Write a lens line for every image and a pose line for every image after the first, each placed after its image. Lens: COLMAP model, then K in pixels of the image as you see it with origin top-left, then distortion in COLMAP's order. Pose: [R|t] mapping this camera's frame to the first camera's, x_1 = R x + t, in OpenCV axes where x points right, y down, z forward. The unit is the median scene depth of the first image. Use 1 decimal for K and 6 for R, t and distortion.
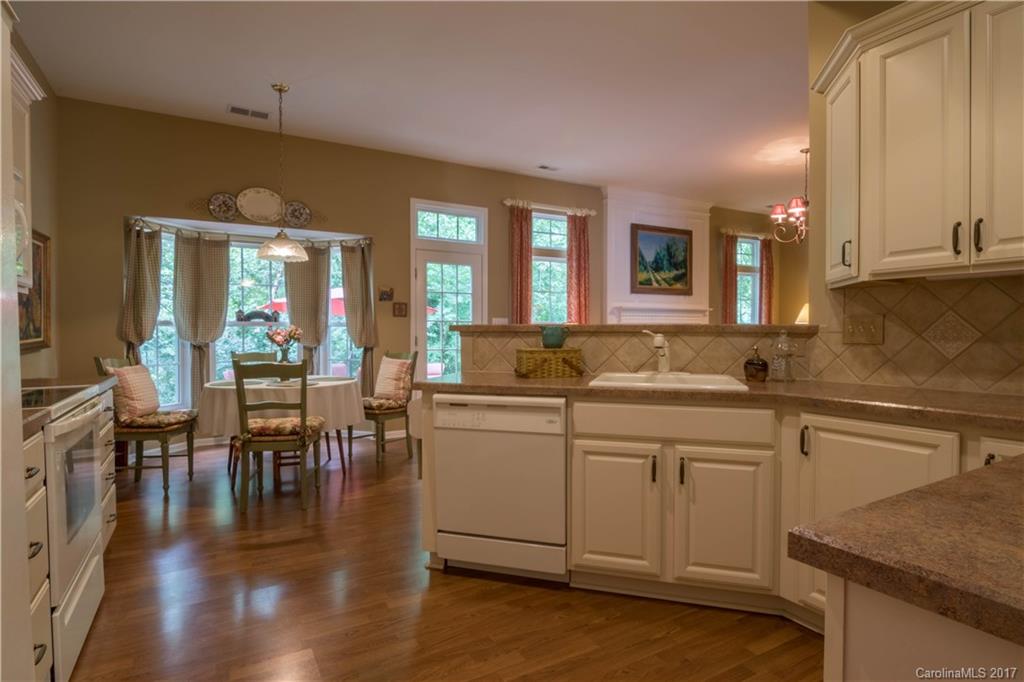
lens RADIAL K [[533.9, 0, 494.2], [0, 533.9, 340.2], [0, 0, 1]] dist [0.025090, -0.000421]
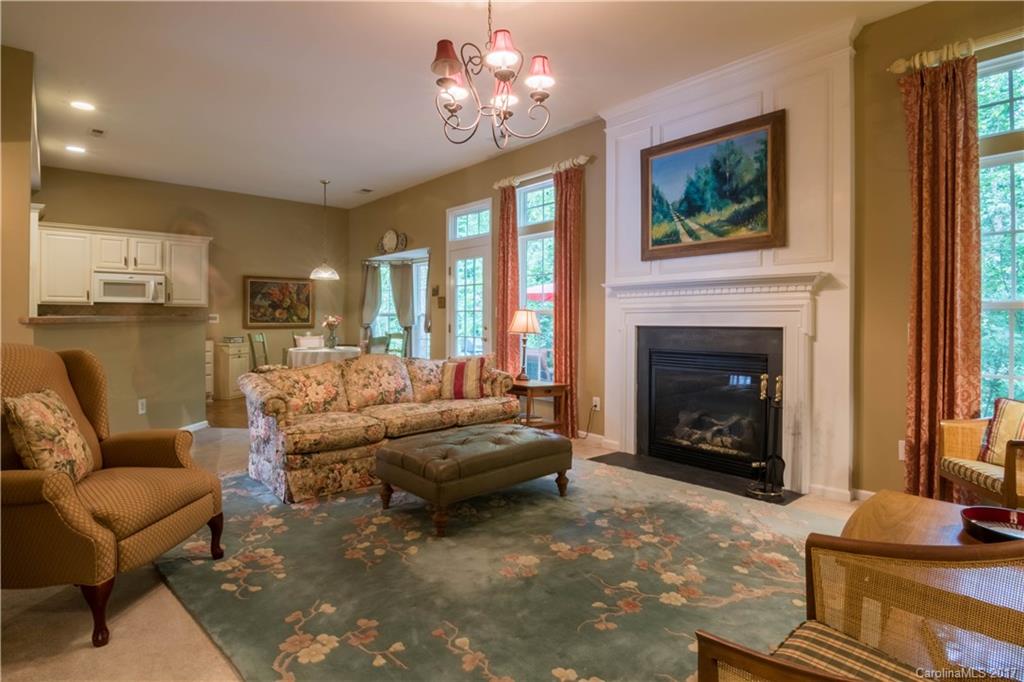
lens RADIAL K [[546.2, 0, 495.2], [0, 546.2, 323.8], [0, 0, 1]] dist [-0.001414, -0.000864]
pose [[0.174449, 0.008163, -0.984632, 0.918729], [-0.022026, 0.999748, 0.004386, -0.014406], [0.984420, 0.020922, 0.174585, 0.772502]]
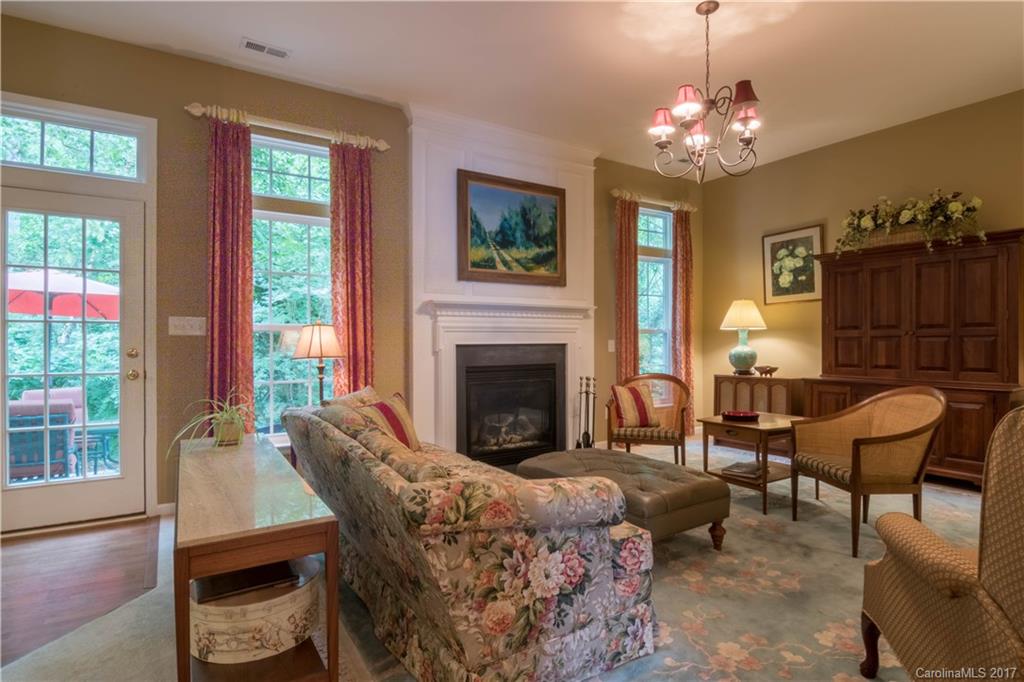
lens RADIAL K [[521.1, 0, 487.8], [0, 521.1, 340.5], [0, 0, 1]] dist [0.002449, -0.000250]
pose [[0.999392, 0.000320, 0.034870, 0.289341], [0.000291, 0.999847, -0.017504, -0.006575], [-0.034871, 0.017504, 0.999239, 0.416452]]
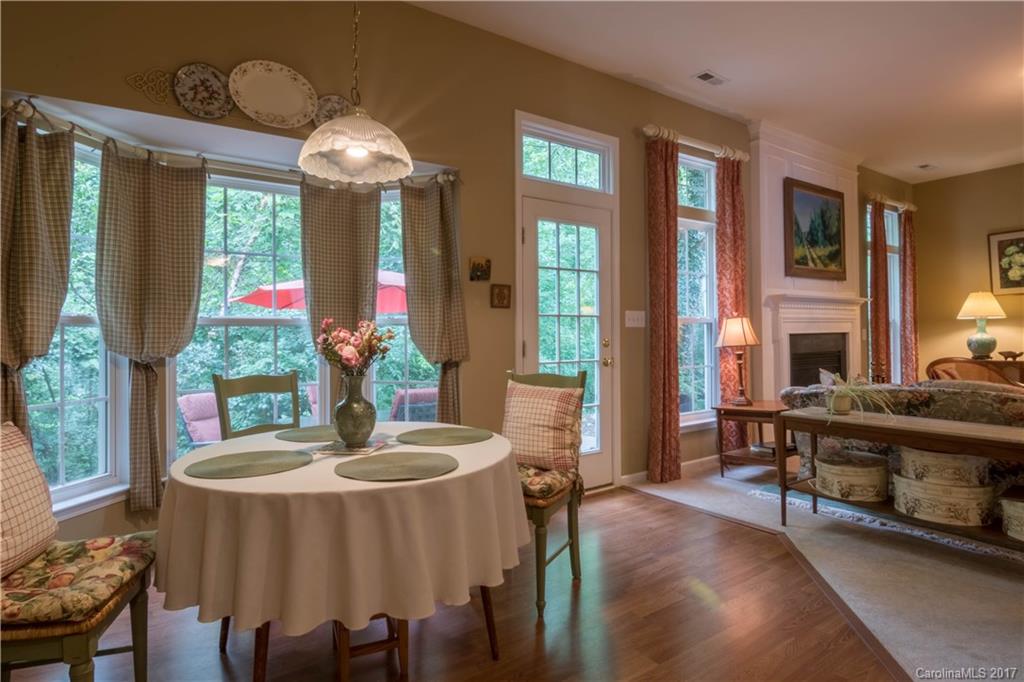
lens RADIAL K [[546.2, 0, 495.2], [0, 546.2, 323.8], [0, 0, 1]] dist [-0.001414, -0.000864]
pose [[0.996353, -0.007159, 0.085026, -0.199710], [0.009866, 0.999456, -0.031464, -0.006817], [-0.084755, 0.032188, 0.995882, 0.344431]]
